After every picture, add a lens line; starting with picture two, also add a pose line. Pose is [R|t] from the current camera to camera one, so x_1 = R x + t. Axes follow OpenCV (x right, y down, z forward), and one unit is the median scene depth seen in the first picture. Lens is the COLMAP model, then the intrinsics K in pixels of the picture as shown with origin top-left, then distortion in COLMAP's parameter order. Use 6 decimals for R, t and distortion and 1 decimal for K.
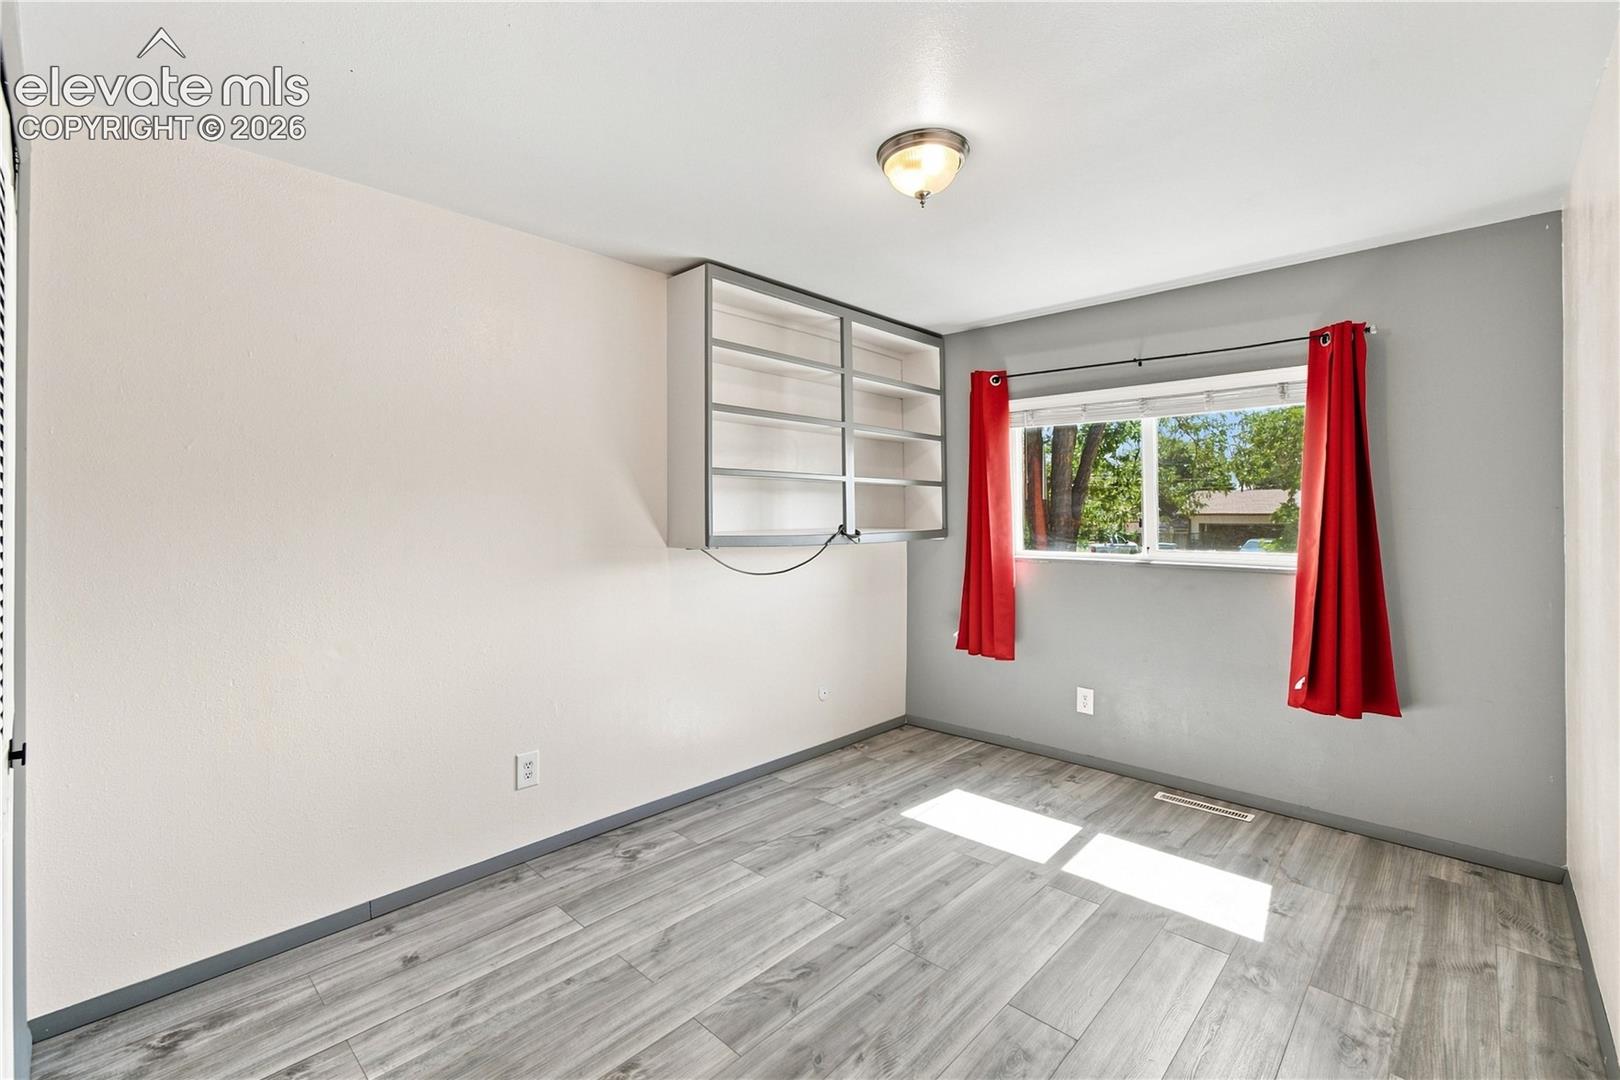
lens RADIAL K [[693.7, 0, 807.1], [0, 693.7, 509.5], [0, 0, 1]] dist [-0.052185, 0.025820]
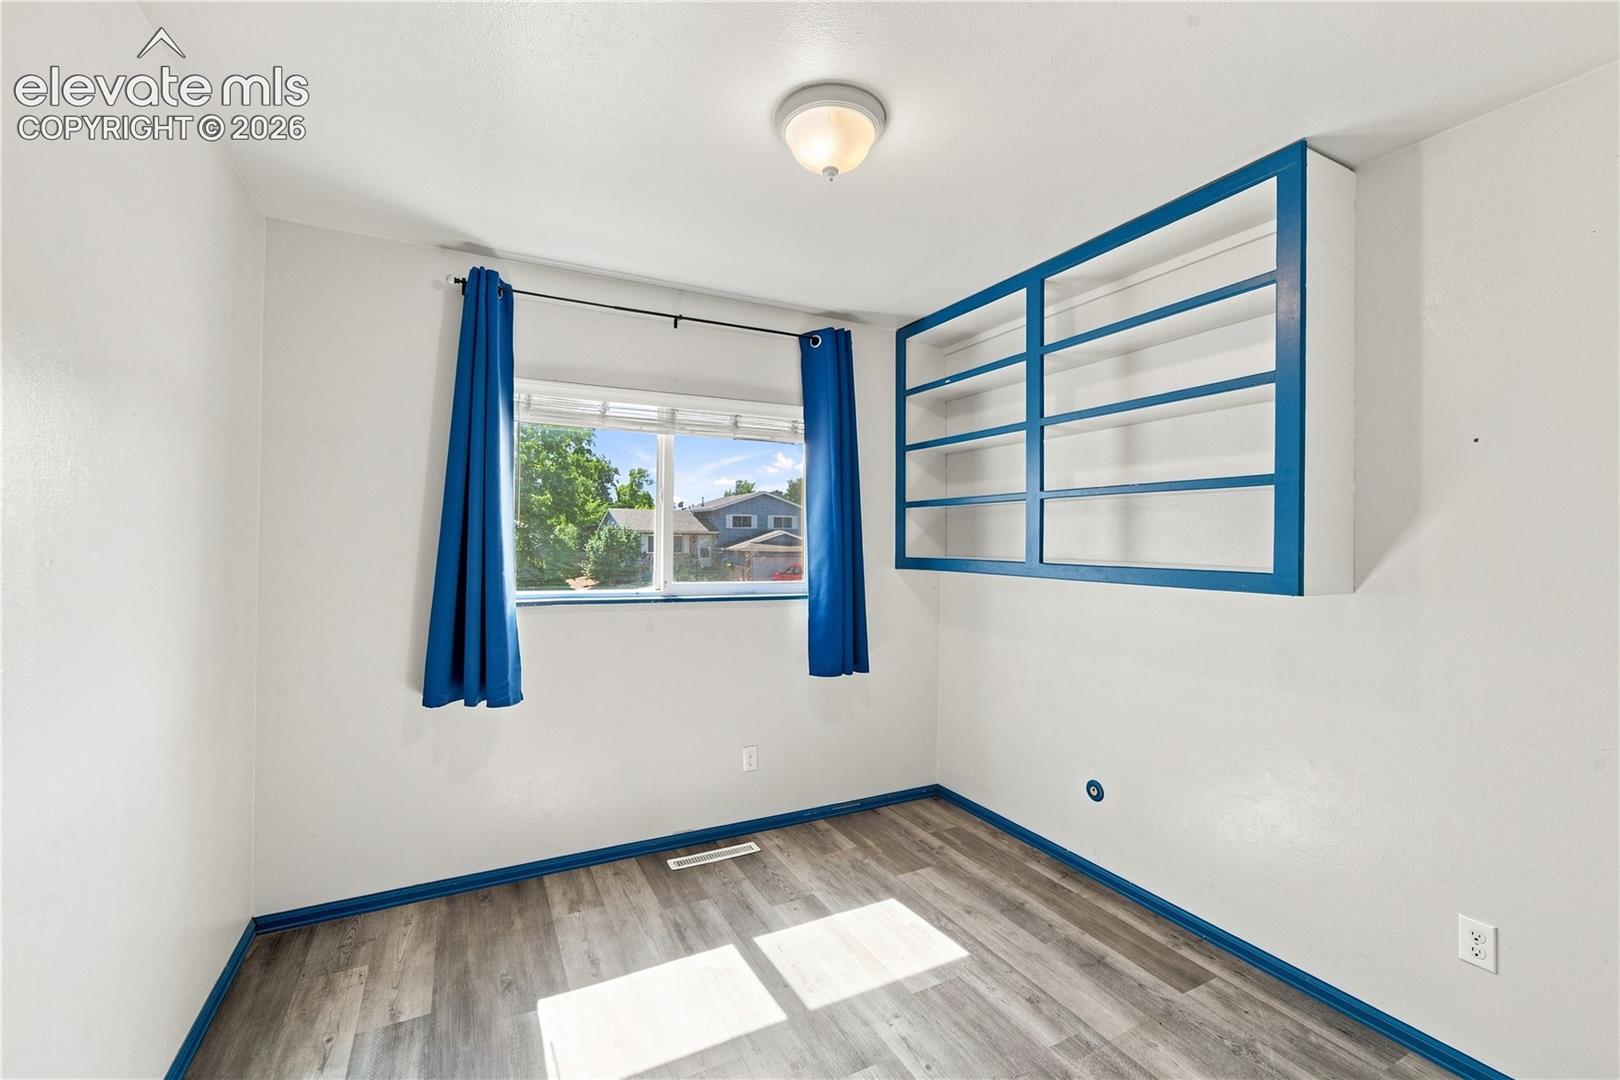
lens RADIAL K [[675.5, 0, 810.0], [0, 675.5, 540.0], [0, 0, 1]] dist [-0.001146, 0.023330]
pose [[-0.327837, 0.000367, -0.944734, 0.862980], [0.007767, 0.999967, -0.002307, 0.007127], [0.944702, -0.008094, -0.327829, 1.023152]]
